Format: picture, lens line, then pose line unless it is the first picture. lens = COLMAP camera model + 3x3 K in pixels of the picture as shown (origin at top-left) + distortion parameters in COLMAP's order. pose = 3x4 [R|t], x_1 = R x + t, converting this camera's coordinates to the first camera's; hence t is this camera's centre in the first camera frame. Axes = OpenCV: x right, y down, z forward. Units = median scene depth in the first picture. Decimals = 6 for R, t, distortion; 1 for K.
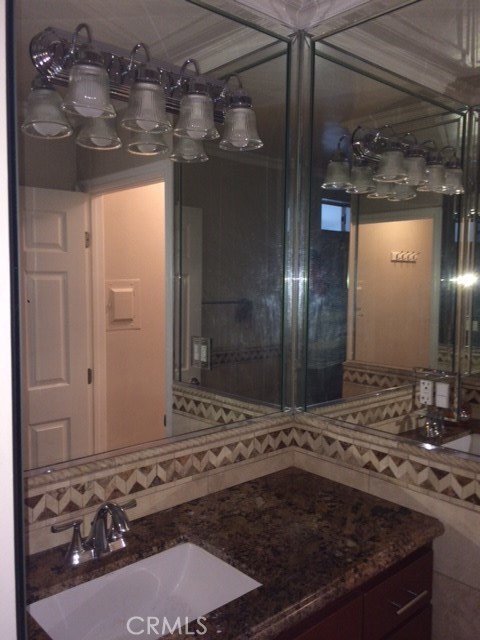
lens RADIAL K [[547.2, 0, 240.0], [0, 547.2, 320.0], [0, 0, 1]] dist [0.003202, 0.001016]
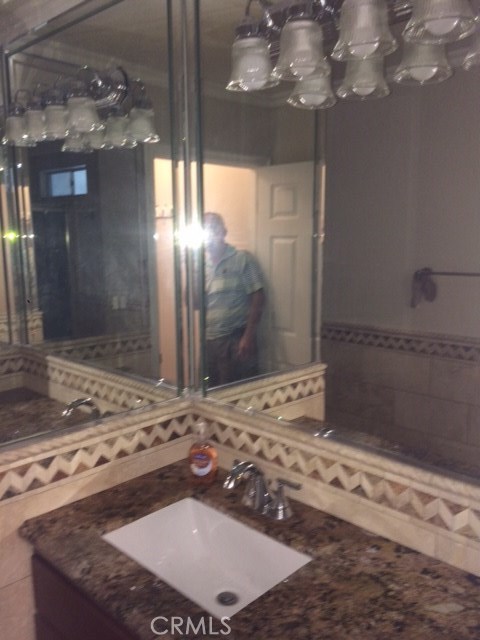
lens RADIAL K [[547.2, 0, 240.0], [0, 547.2, 320.0], [0, 0, 1]] dist [0.003202, 0.001016]
pose [[0.073803, 0.153987, -0.985313, 0.654770], [-0.084377, 0.985429, 0.147685, -0.078642], [0.993697, 0.072239, 0.085721, 0.754194]]
